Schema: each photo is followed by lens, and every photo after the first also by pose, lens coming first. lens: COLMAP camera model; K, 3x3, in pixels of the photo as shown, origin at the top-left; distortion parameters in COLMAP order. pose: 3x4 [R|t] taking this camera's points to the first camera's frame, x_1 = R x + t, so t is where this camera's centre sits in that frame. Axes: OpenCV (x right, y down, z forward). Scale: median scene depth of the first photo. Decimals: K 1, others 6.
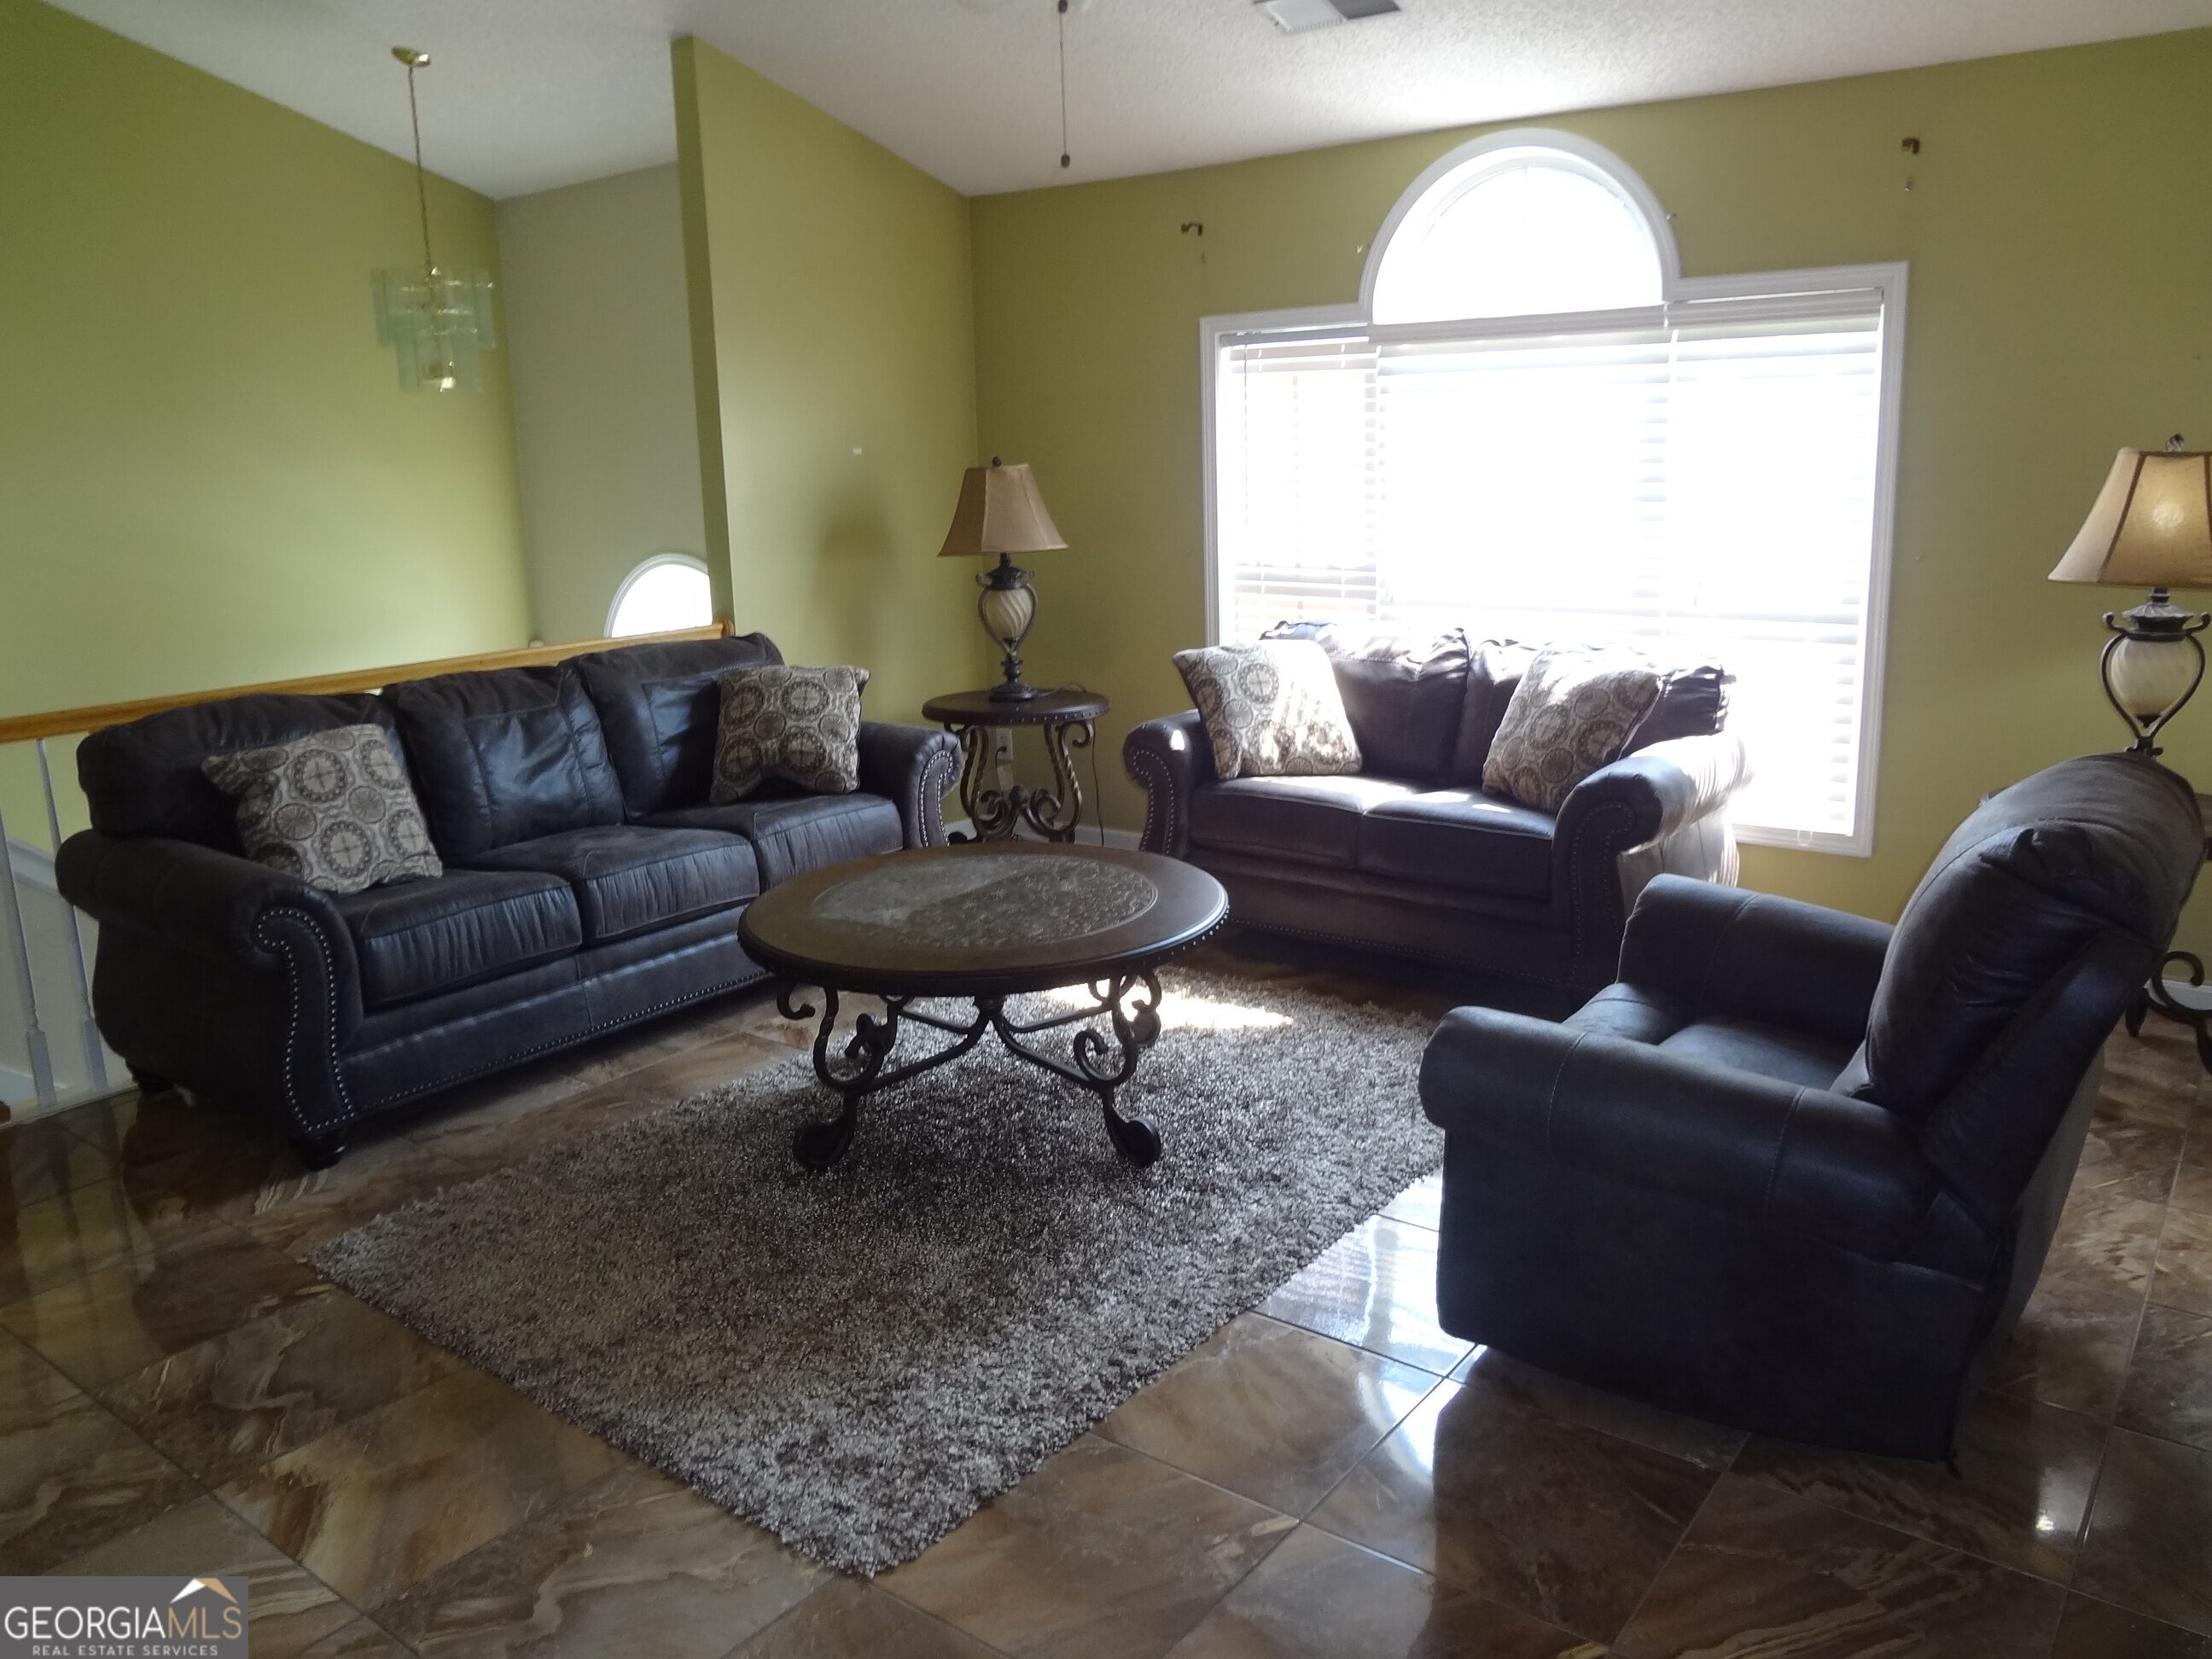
lens RADIAL K [[1662.2, 0, 1097.3], [0, 1662.2, 827.8], [0, 0, 1]] dist [-0.044047, 0.011704]
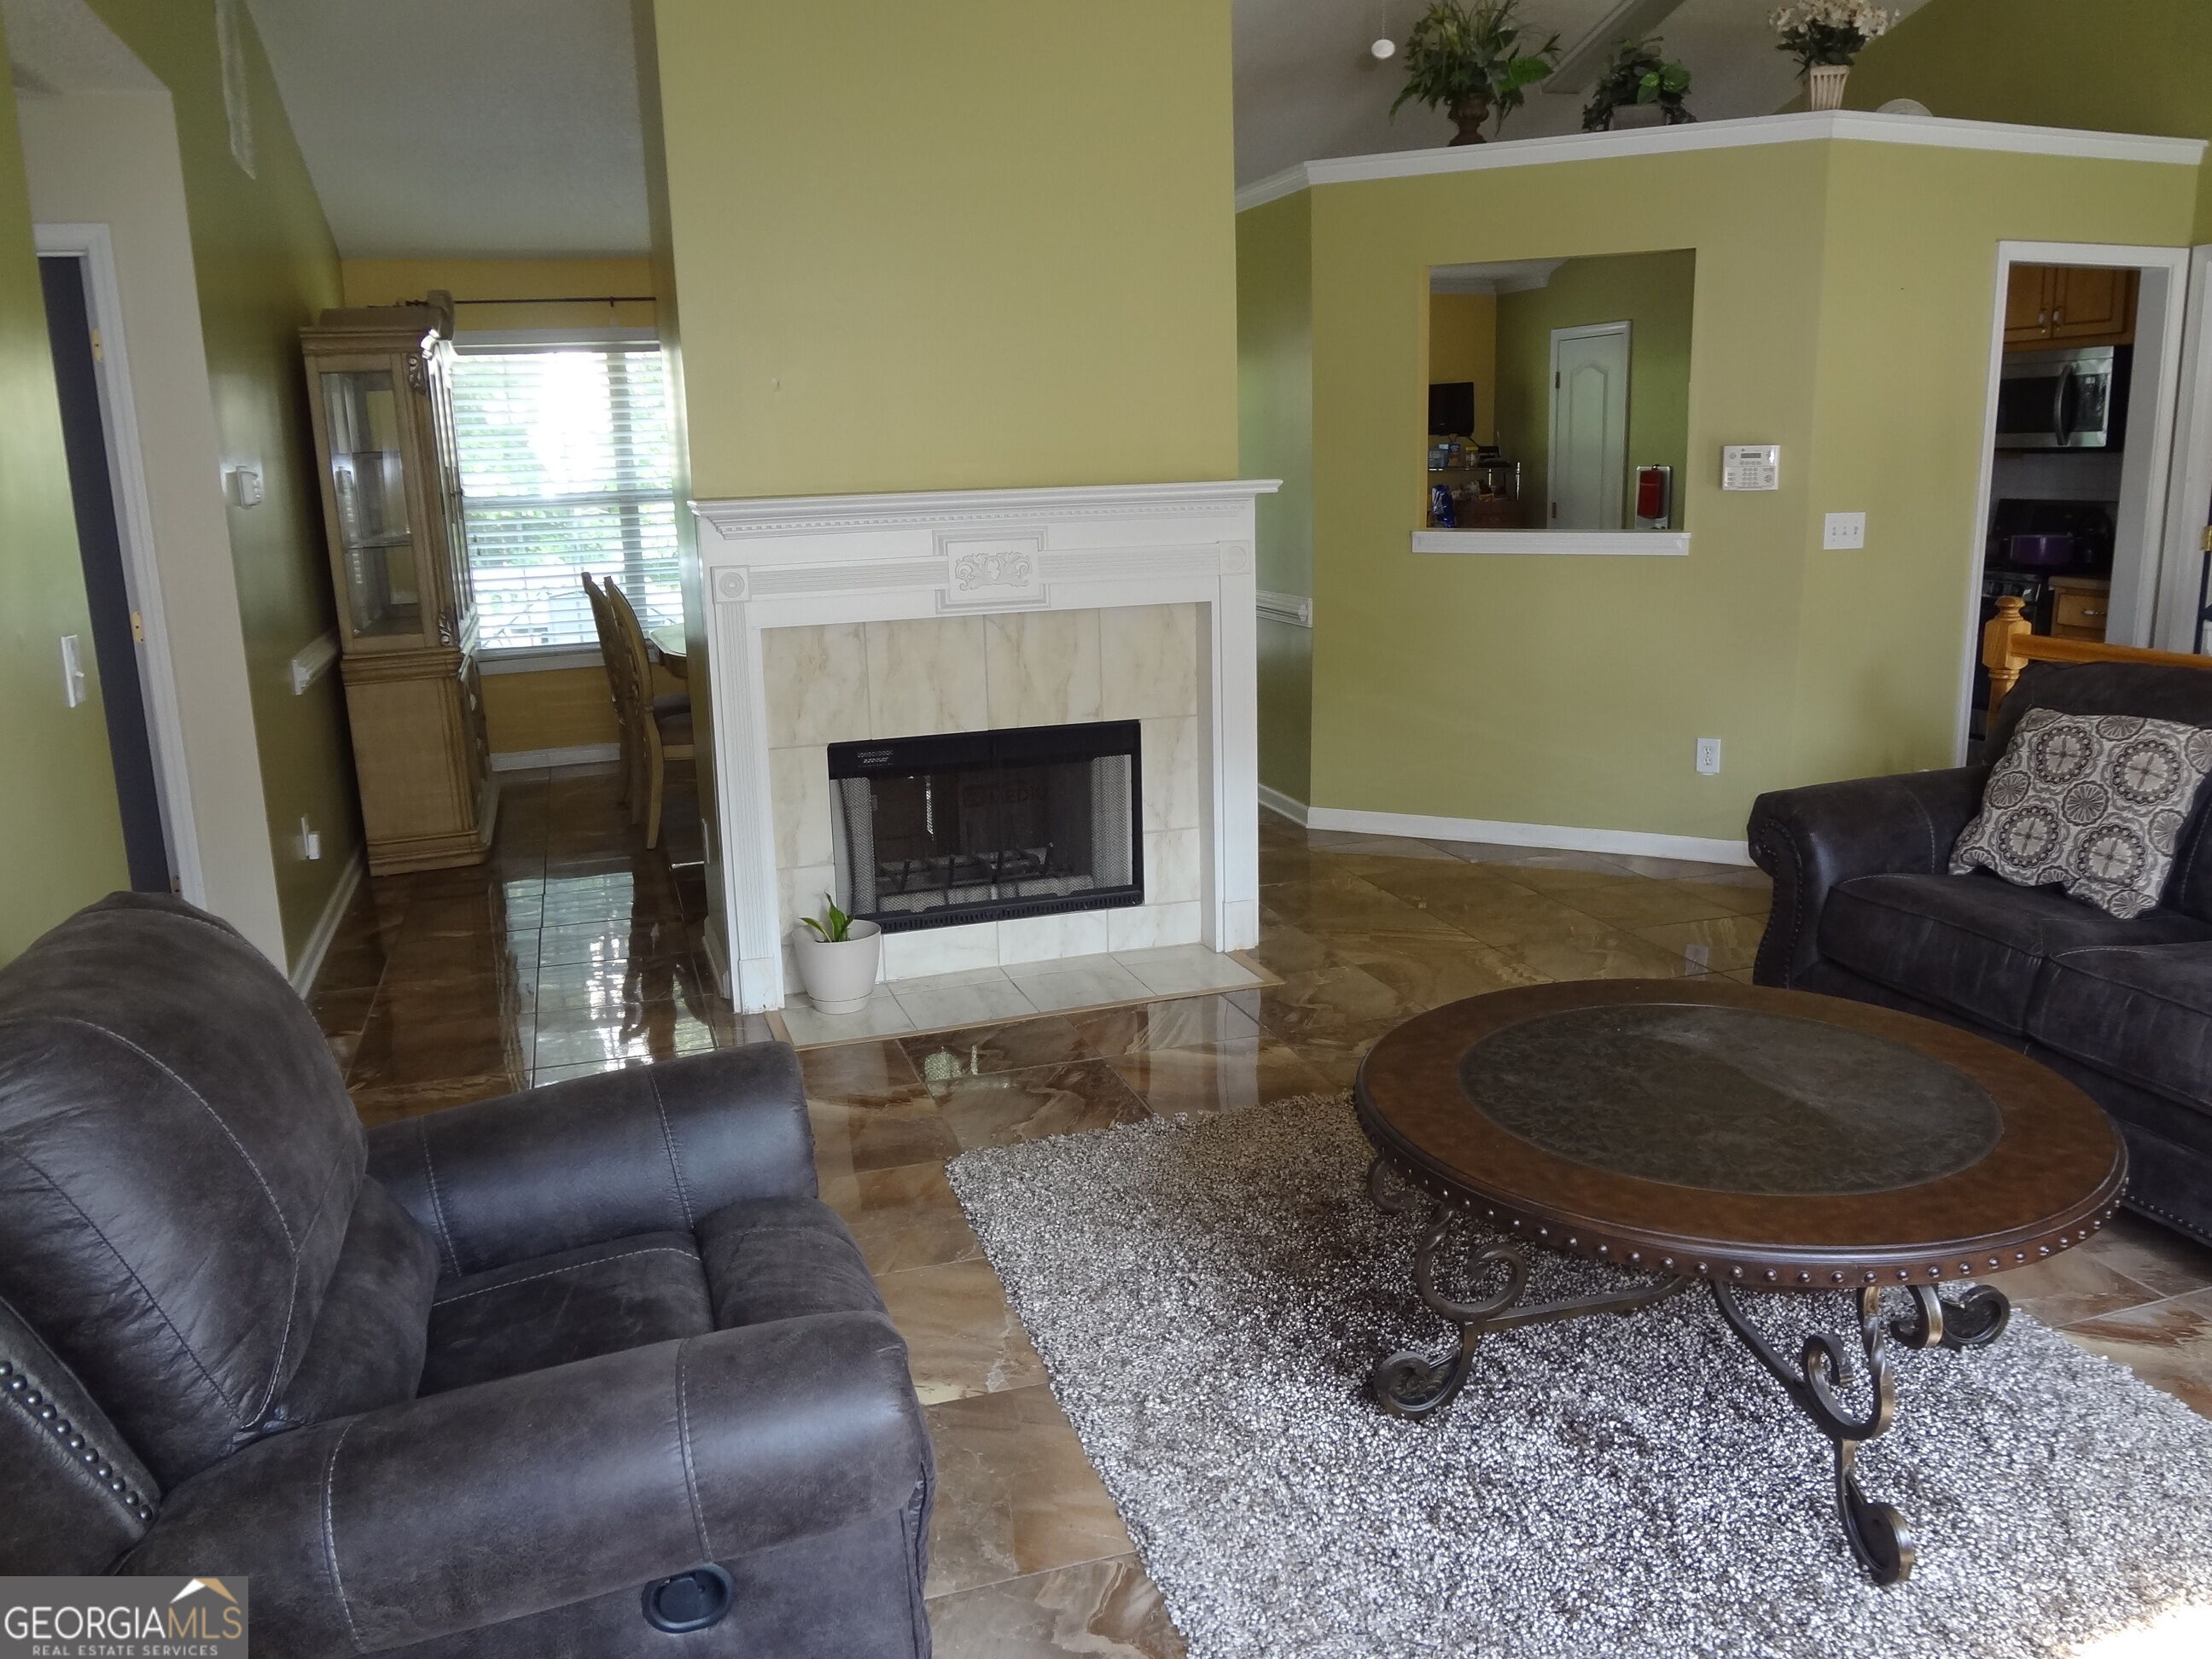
lens RADIAL K [[1662.2, 0, 1100.1], [0, 1662.2, 832.1], [0, 0, 1]] dist [-0.044047, 0.011704]
pose [[-0.581184, 0.221847, -0.782949, 0.557361], [-0.136489, 0.921920, 0.362540, -0.251435], [0.802244, 0.317566, -0.505525, 1.067529]]
